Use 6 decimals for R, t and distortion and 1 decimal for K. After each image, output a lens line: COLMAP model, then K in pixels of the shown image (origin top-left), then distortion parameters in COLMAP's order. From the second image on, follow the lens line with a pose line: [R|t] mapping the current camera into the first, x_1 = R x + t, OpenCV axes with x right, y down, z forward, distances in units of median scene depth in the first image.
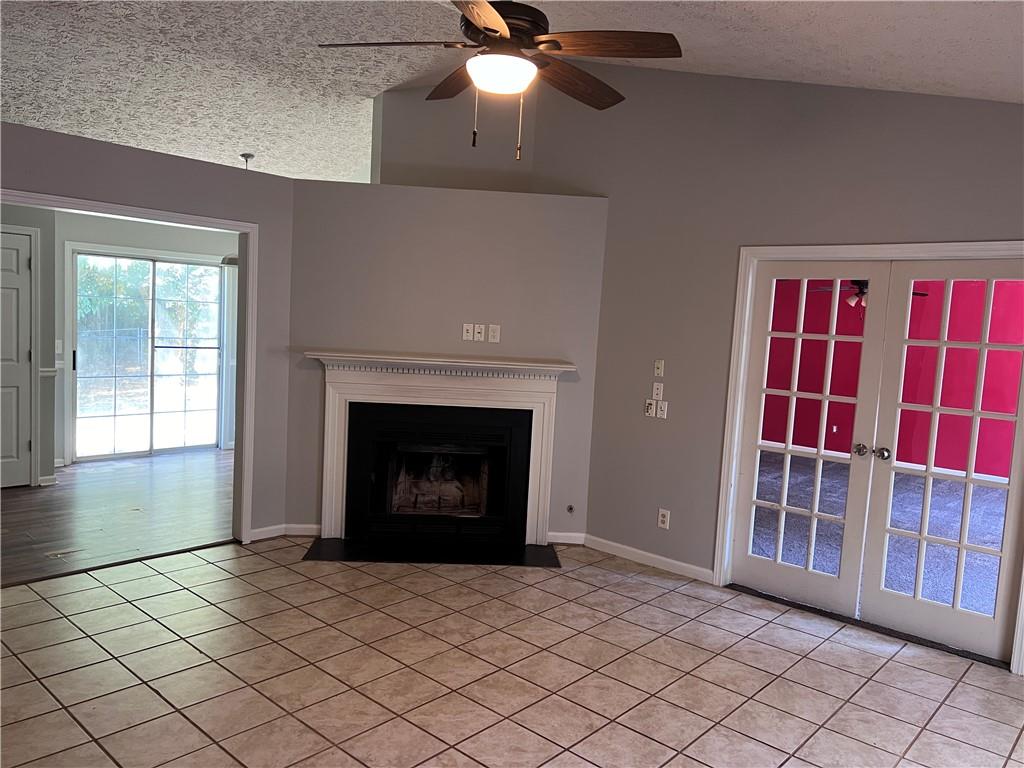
lens RADIAL K [[764.3, 0, 512.0], [0, 764.3, 384.0], [0, 0, 1]] dist [0.059438, -0.051622]
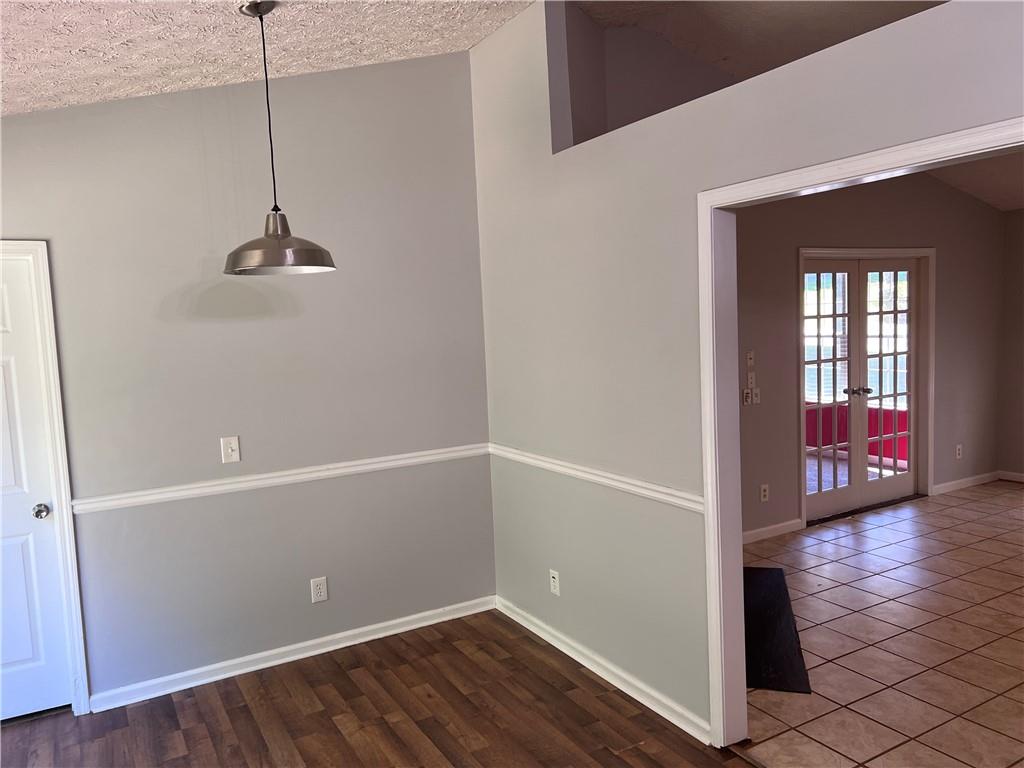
lens RADIAL K [[764.3, 0, 512.0], [0, 764.3, 384.0], [0, 0, 1]] dist [0.059438, -0.051622]
pose [[0.309827, -0.148142, 0.939181, -0.878978], [0.148096, 0.983250, 0.106237, -0.141411], [-0.939188, 0.106173, 0.326577, 0.909378]]
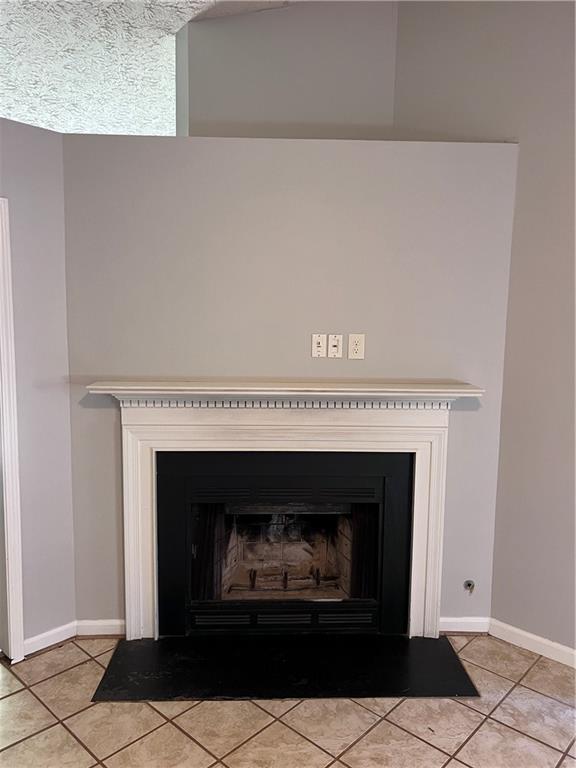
lens RADIAL K [[577.6, 0, 288.0], [0, 577.6, 384.0], [0, 0, 1]] dist [0.041120, -0.054181]
pose [[0.999042, -0.036729, -0.023773, -0.074946], [0.037184, 0.999128, 0.019005, -0.043812], [0.023054, -0.019870, 0.999537, 0.463598]]
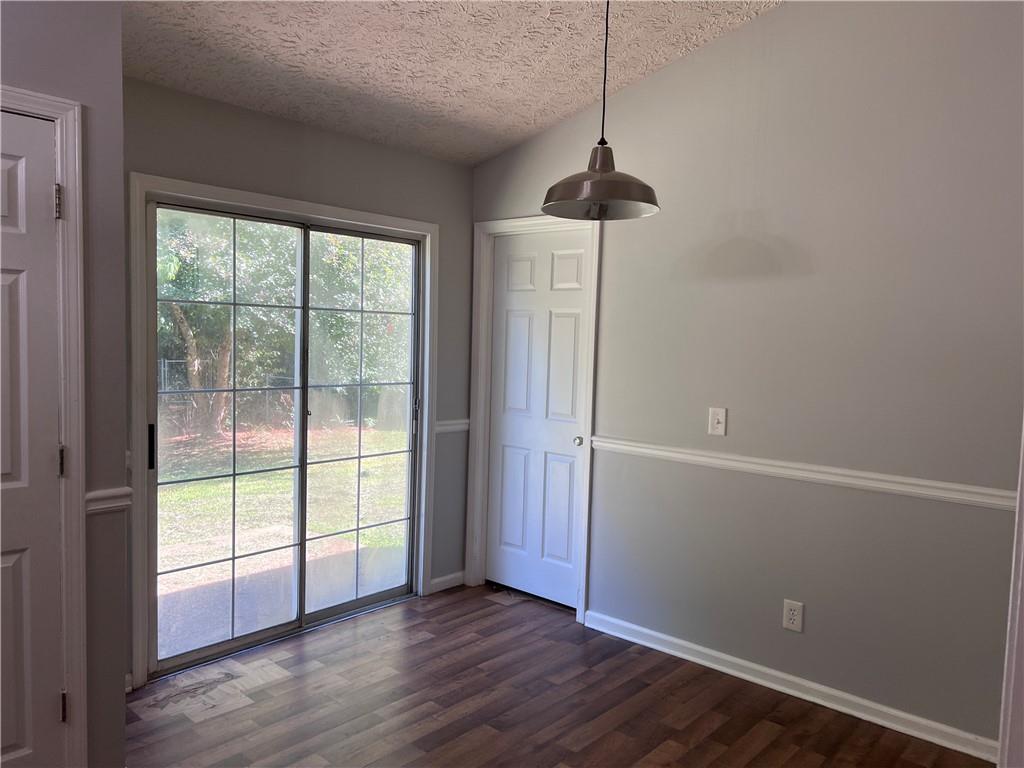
lens RADIAL K [[764.3, 0, 512.0], [0, 764.3, 384.0], [0, 0, 1]] dist [0.059438, -0.051622]
pose [[0.999389, -0.028030, 0.020900, -0.495331], [0.028470, 0.999374, -0.021016, -0.068957], [-0.020298, 0.021599, 0.999561, 0.746744]]
